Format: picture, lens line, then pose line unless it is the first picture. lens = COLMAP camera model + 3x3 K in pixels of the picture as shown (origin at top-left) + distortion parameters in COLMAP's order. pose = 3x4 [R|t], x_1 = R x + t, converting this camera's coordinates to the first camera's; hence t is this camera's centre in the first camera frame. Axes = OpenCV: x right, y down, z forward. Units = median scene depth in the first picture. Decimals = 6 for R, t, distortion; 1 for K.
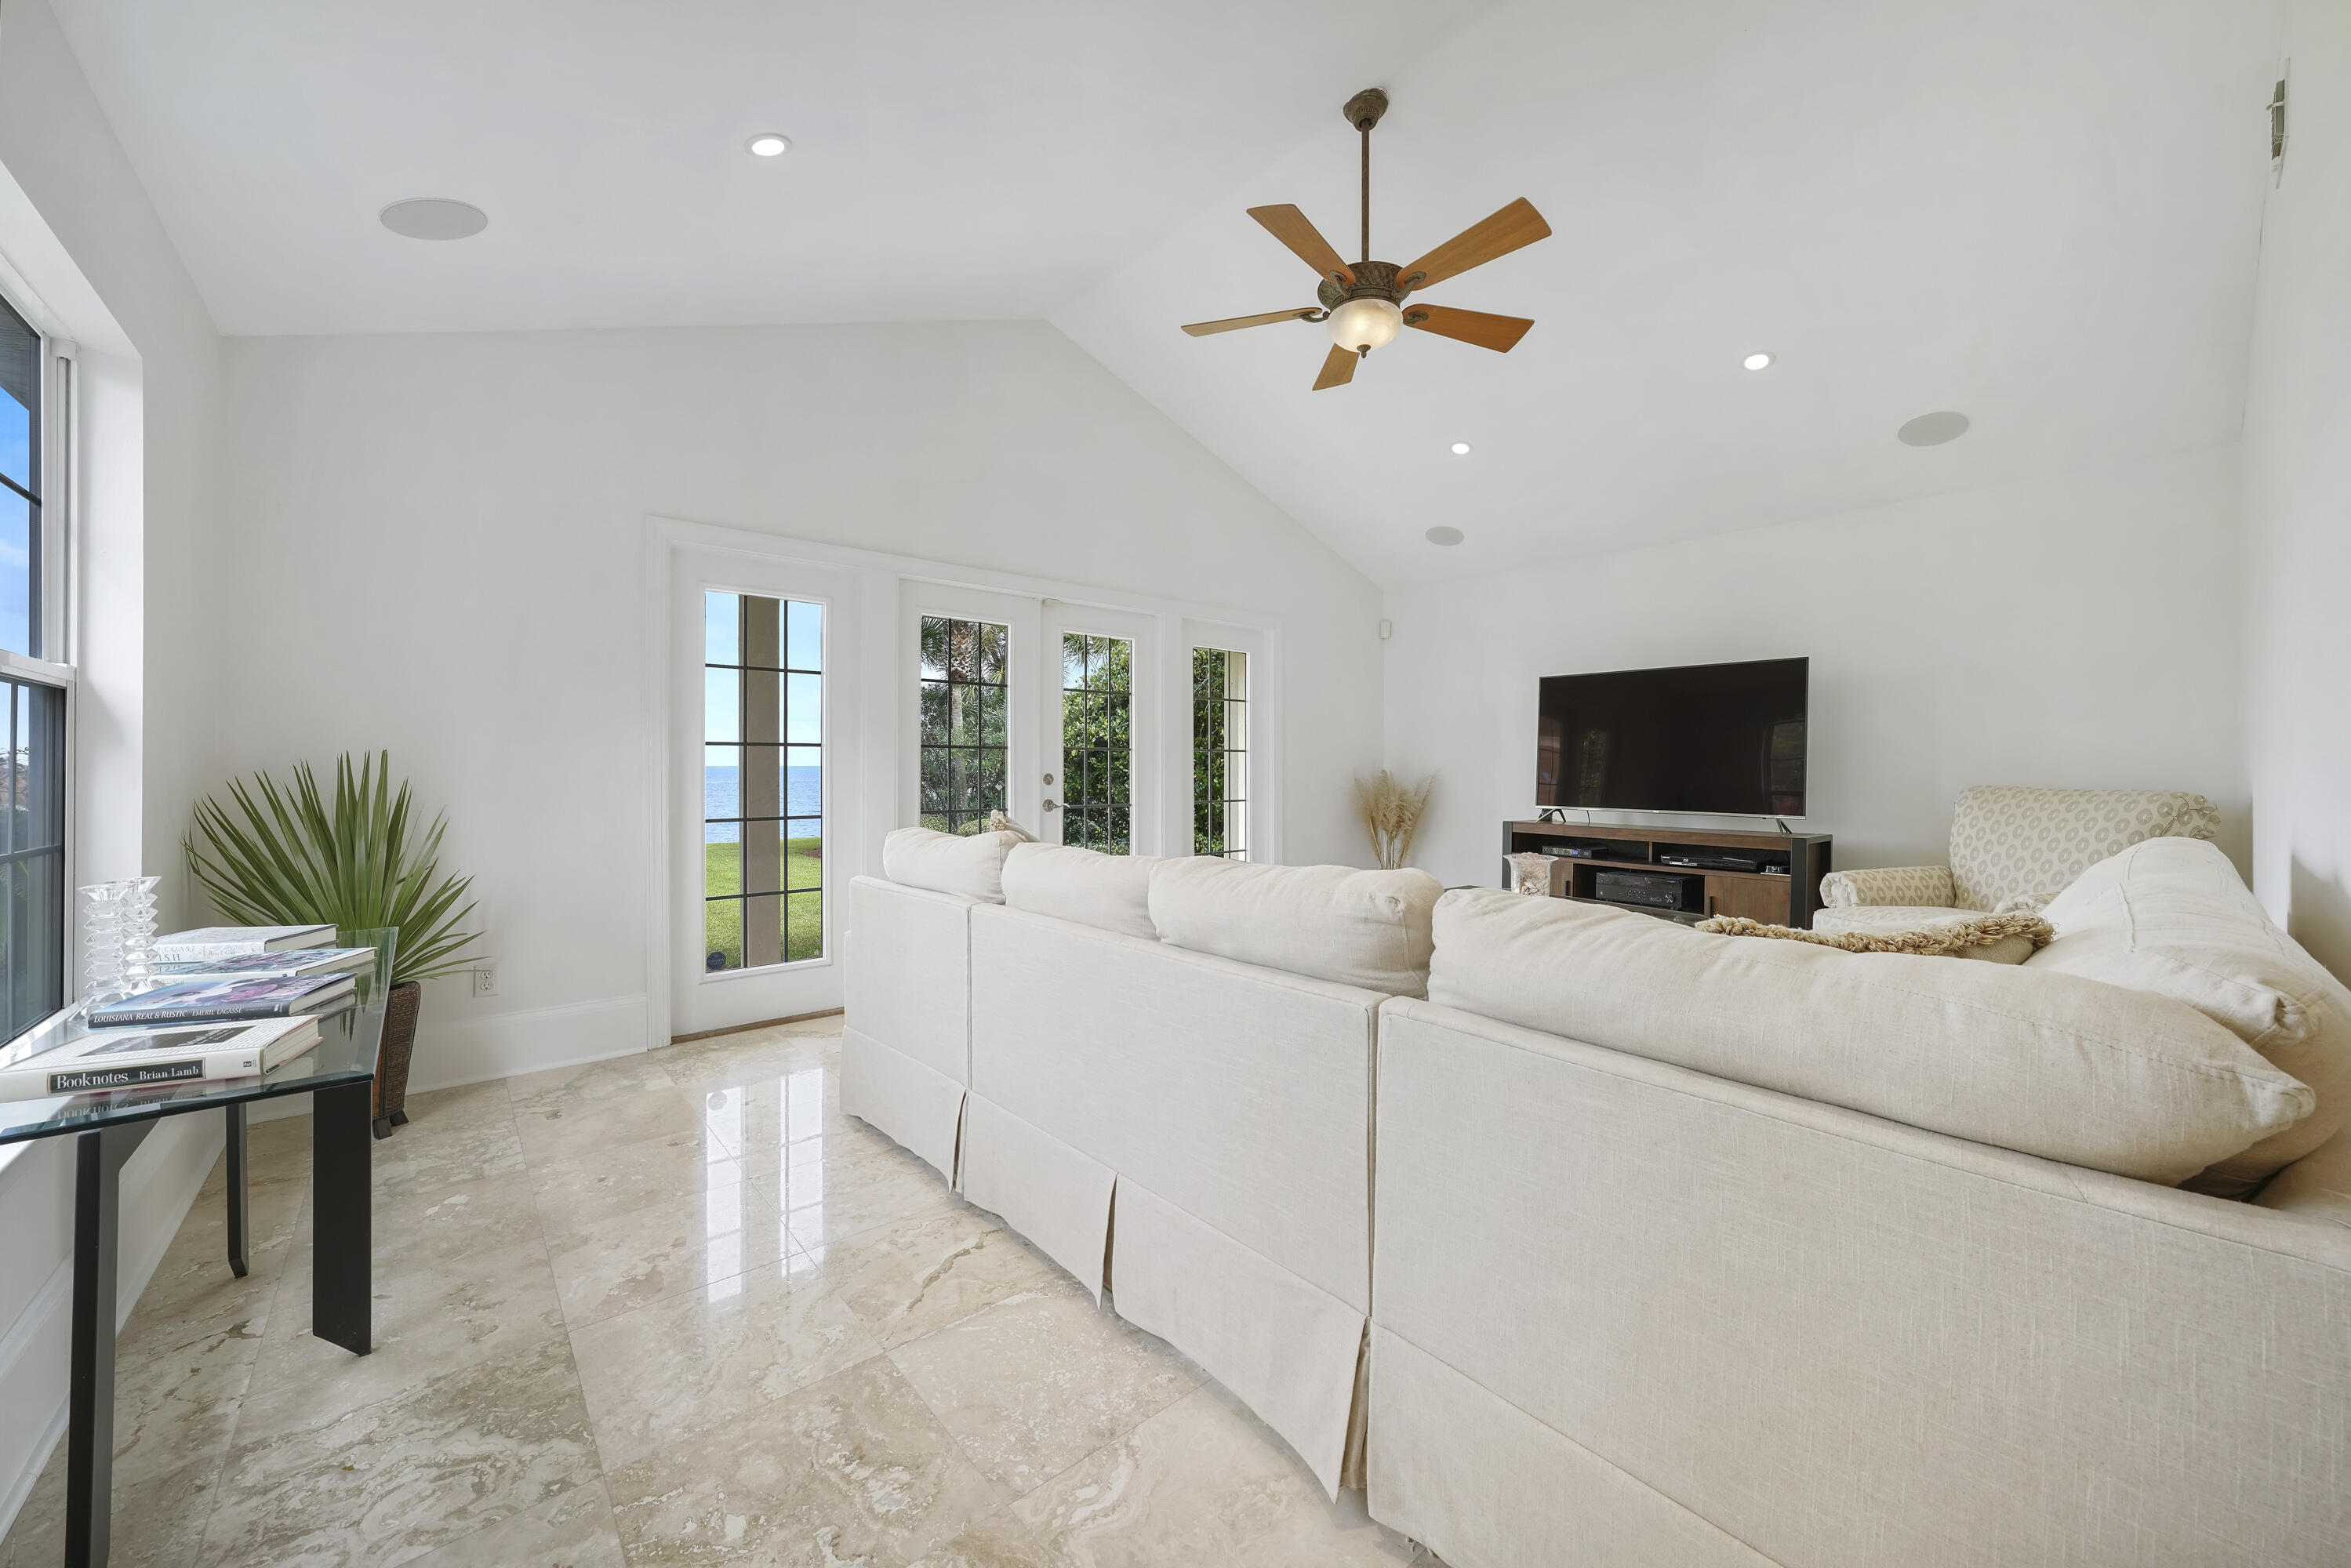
lens RADIAL K [[838.8, 0, 1175.3], [0, 838.8, 772.8], [0, 0, 1]] dist [-0.015765, 0.001361]
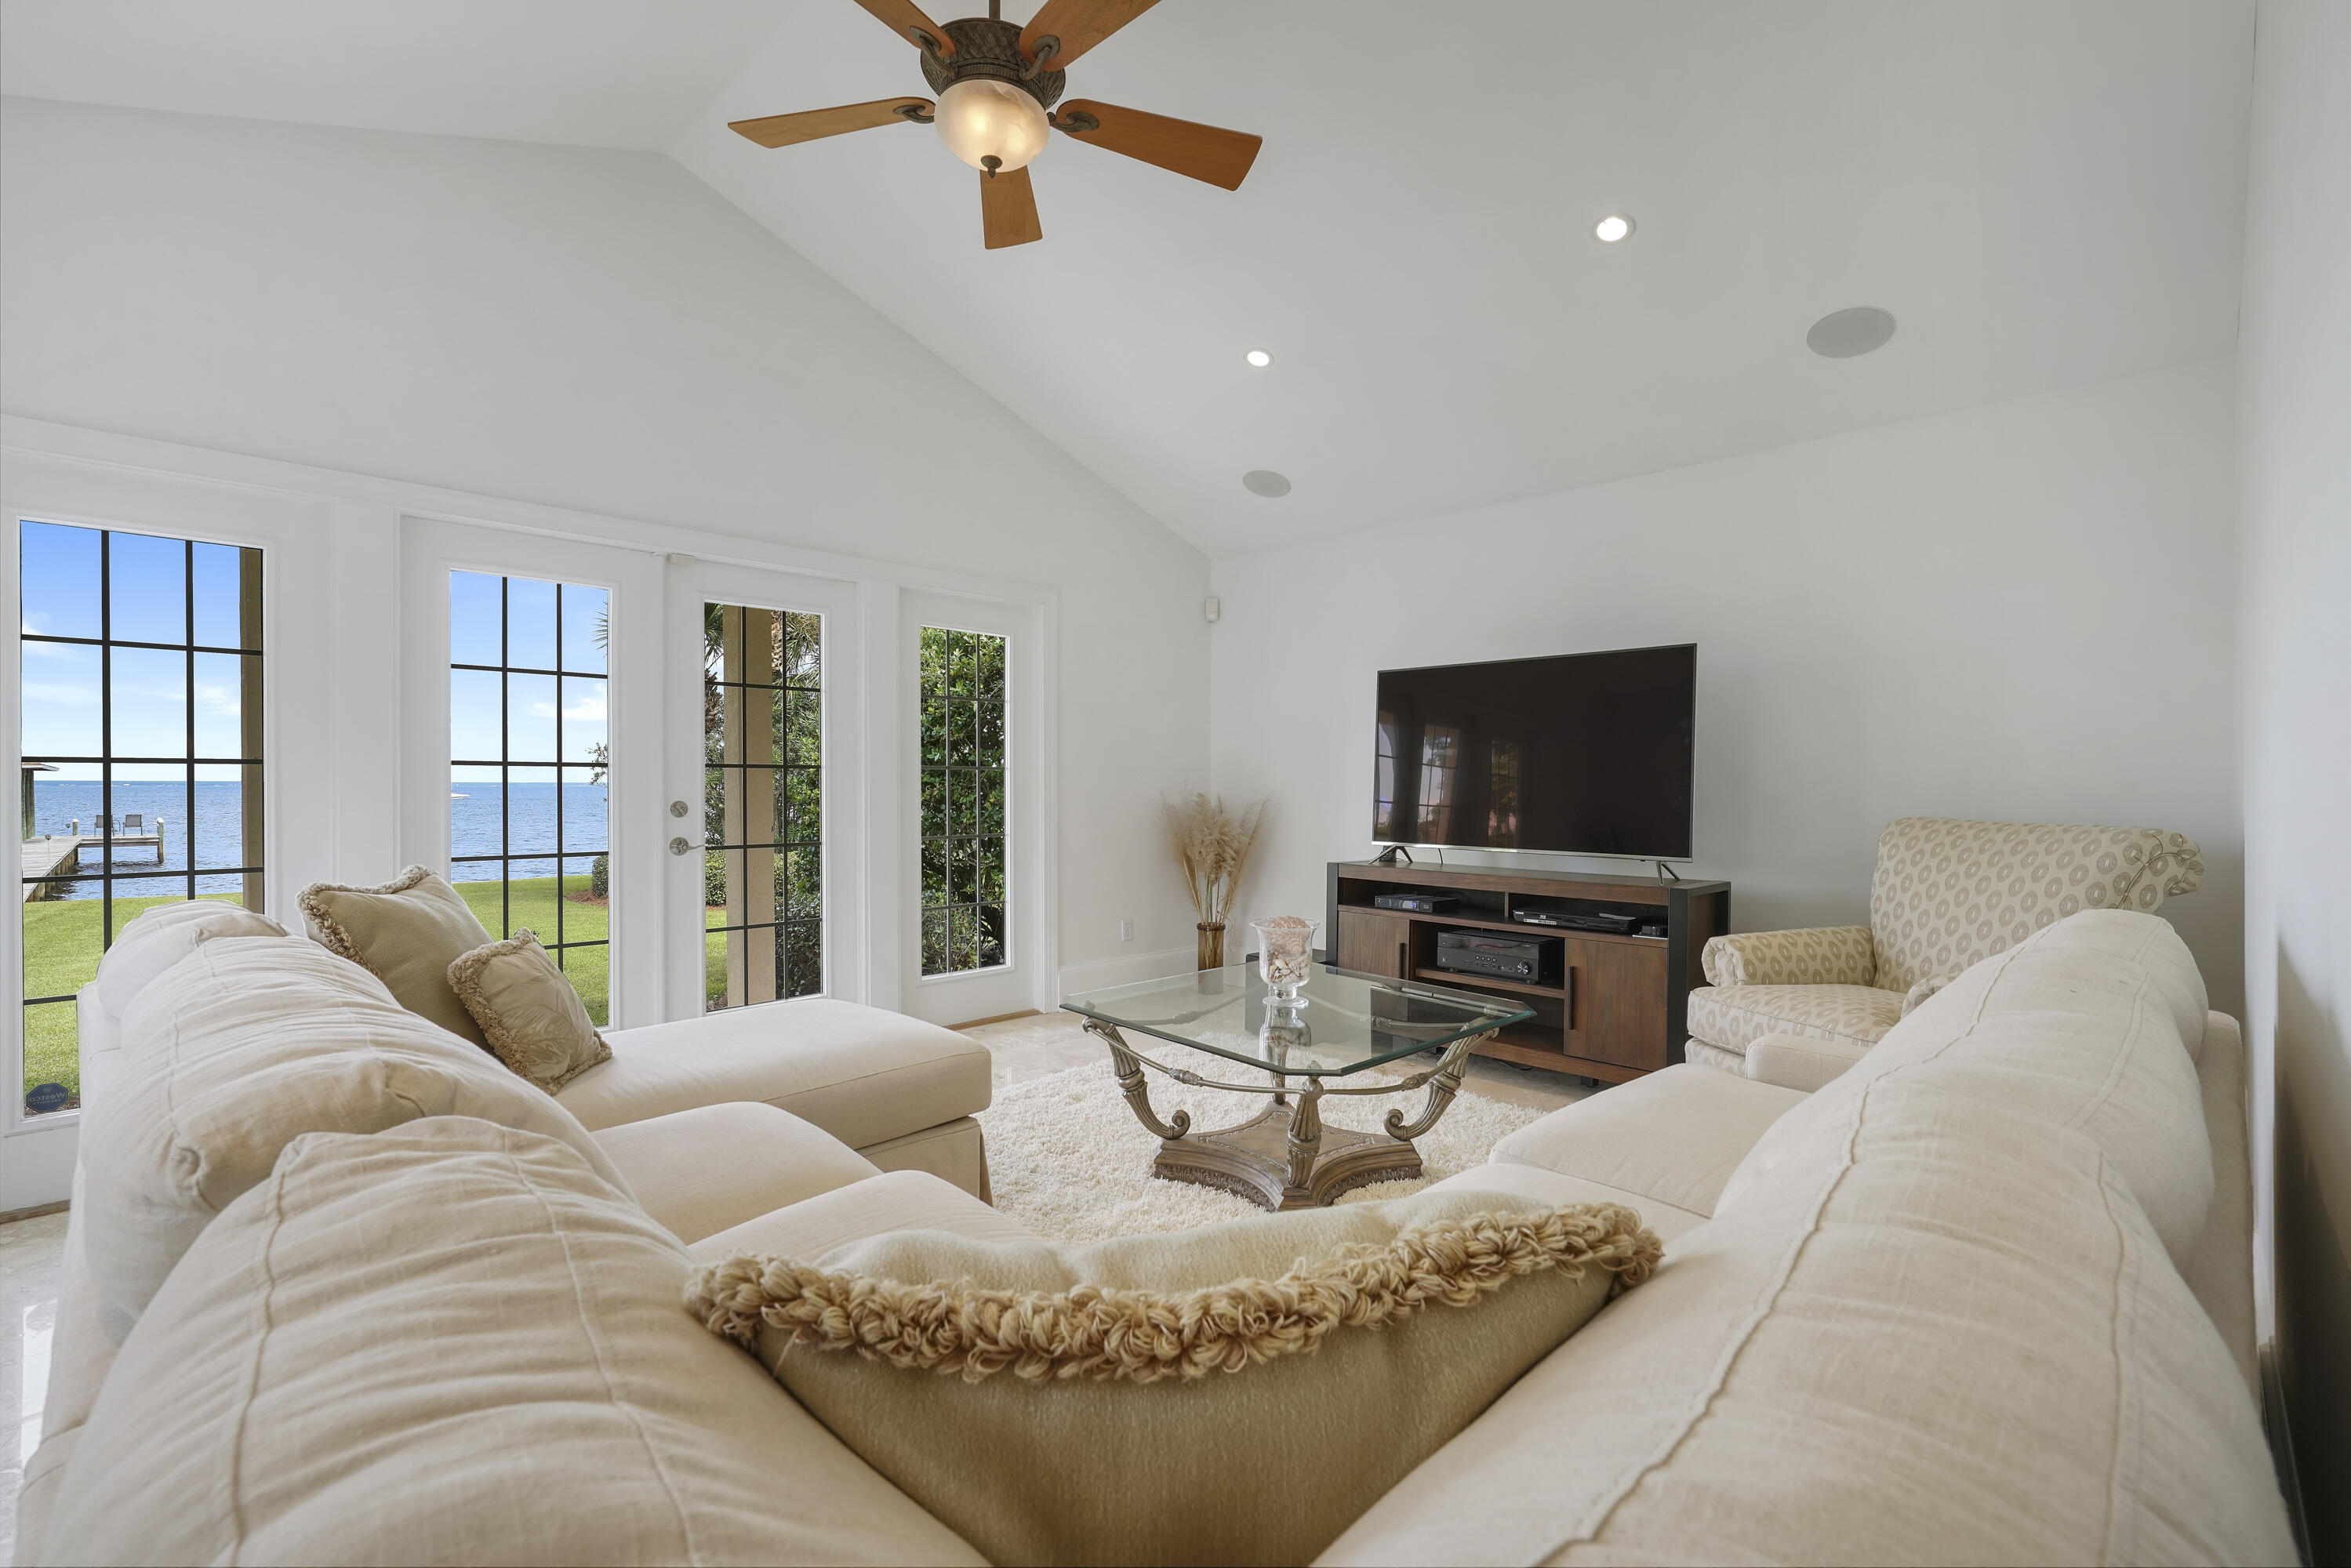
lens RADIAL K [[989.6, 0, 1175.4], [0, 989.6, 792.6], [0, 0, 1]] dist [-0.005004, -0.001452]
pose [[0.997102, -0.002025, 0.076048, 0.252665], [0.001864, 0.999996, 0.002192, -0.009666], [-0.076053, -0.002044, 0.997102, 0.171716]]
